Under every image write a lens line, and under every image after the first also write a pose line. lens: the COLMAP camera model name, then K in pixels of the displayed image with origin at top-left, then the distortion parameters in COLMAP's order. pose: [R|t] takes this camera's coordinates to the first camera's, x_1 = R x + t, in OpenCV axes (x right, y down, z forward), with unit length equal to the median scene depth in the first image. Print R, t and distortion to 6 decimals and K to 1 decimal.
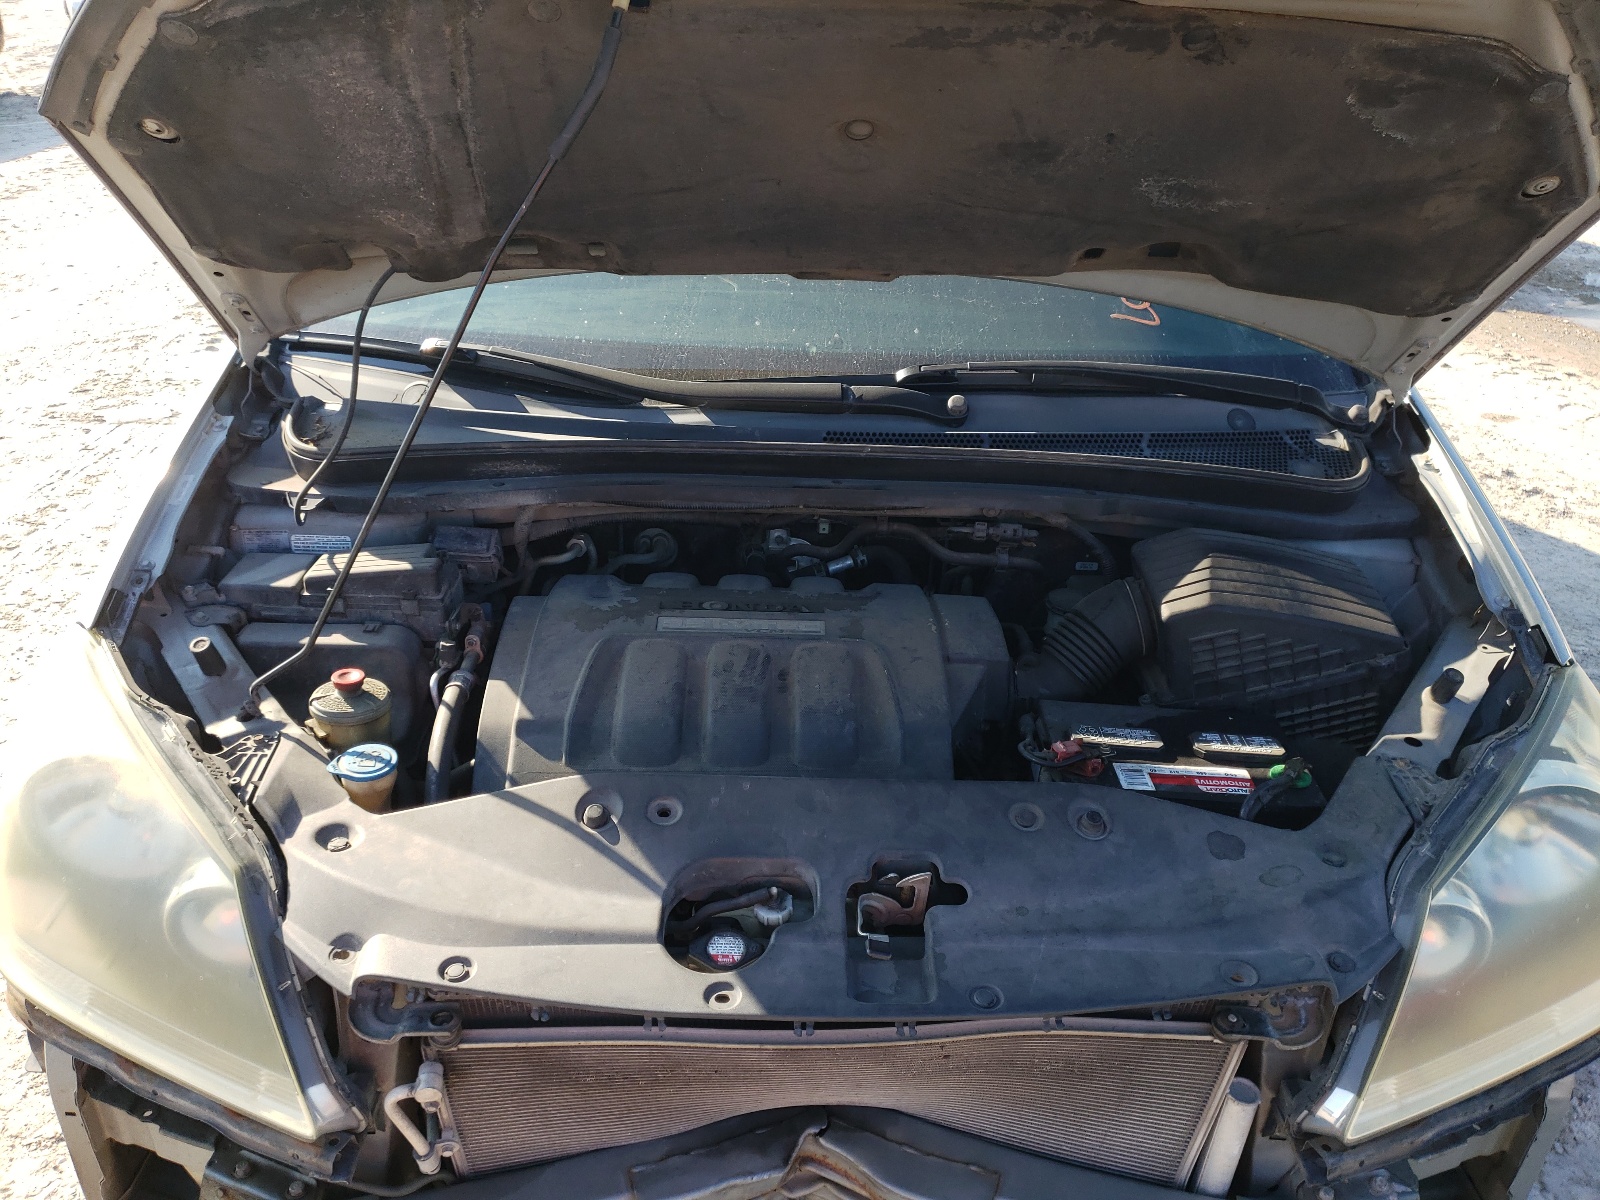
lens RADIAL K [[1288.3, 0, 800.0], [0, 1288.3, 600.0], [0, 0, 1]] dist [0.003554, 0.003514]
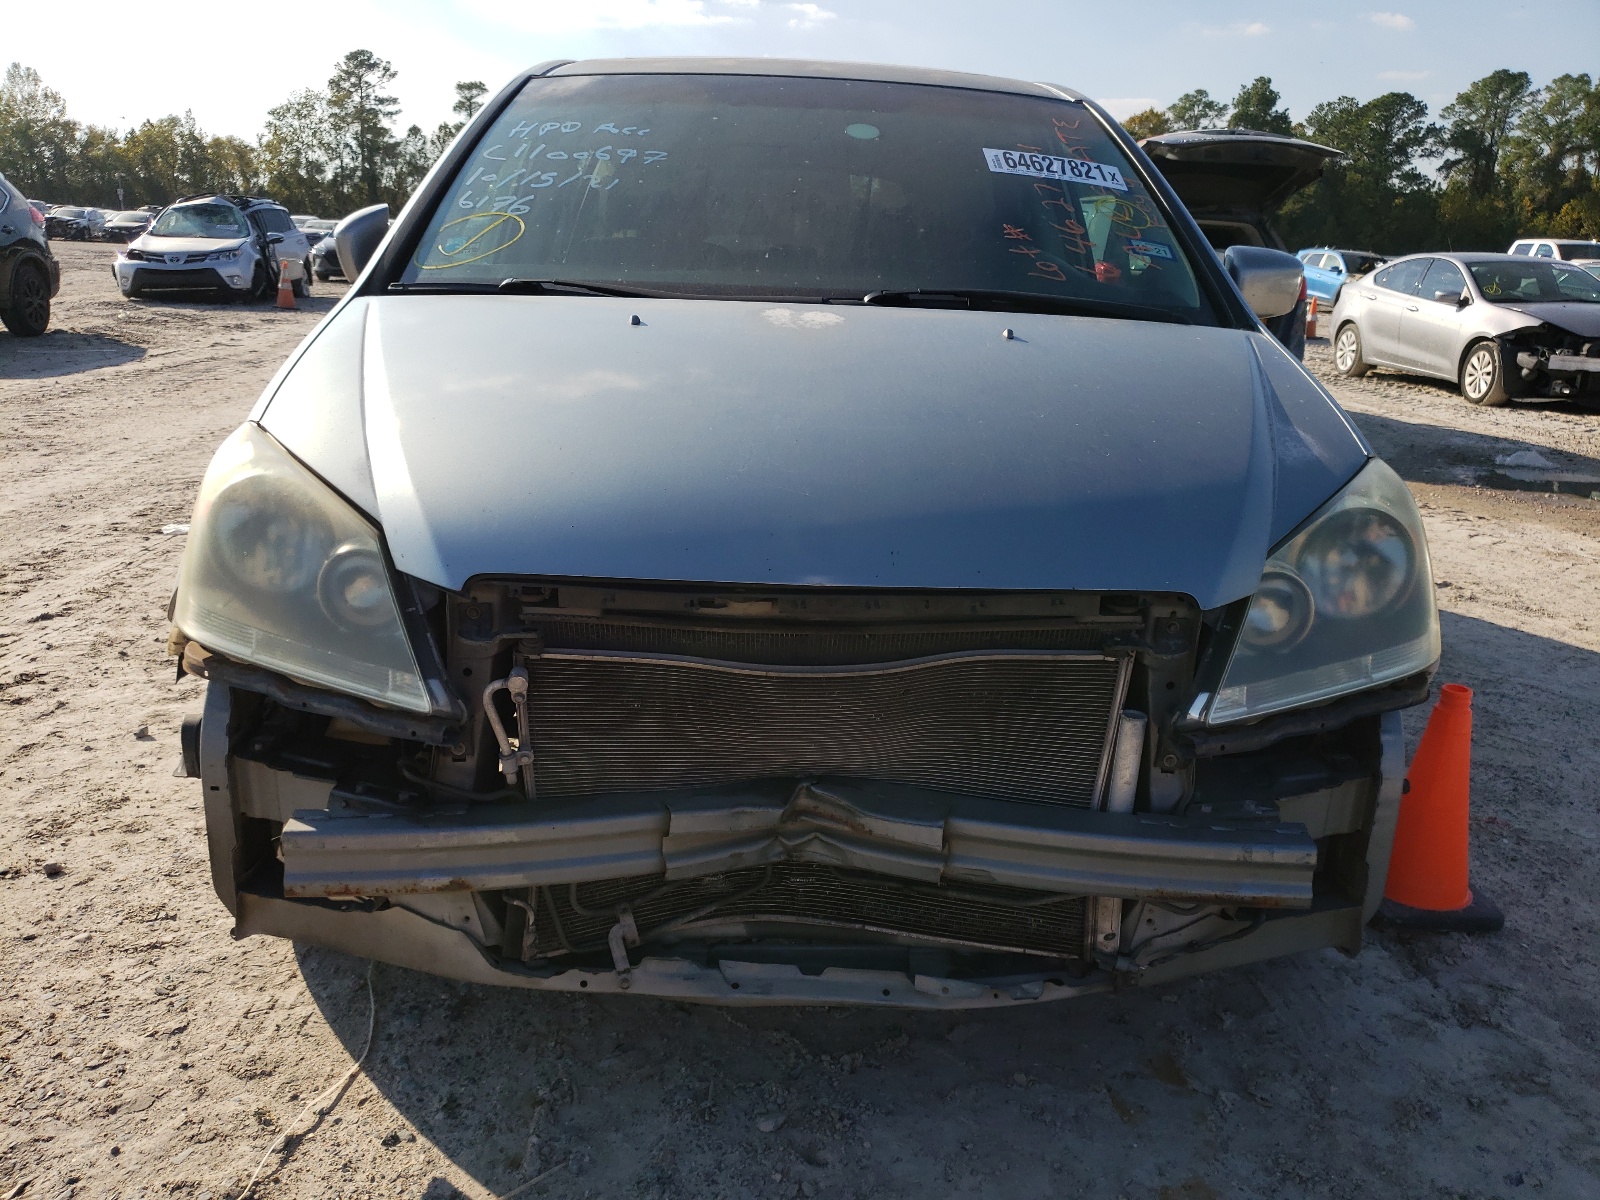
lens RADIAL K [[1288.3, 0, 800.0], [0, 1288.3, 600.0], [0, 0, 1]] dist [0.003554, 0.003514]
pose [[0.999903, -0.005466, 0.012801, -0.008347], [0.007959, 0.979010, -0.203656, 0.353027], [-0.011419, 0.203738, 0.978959, -0.198339]]
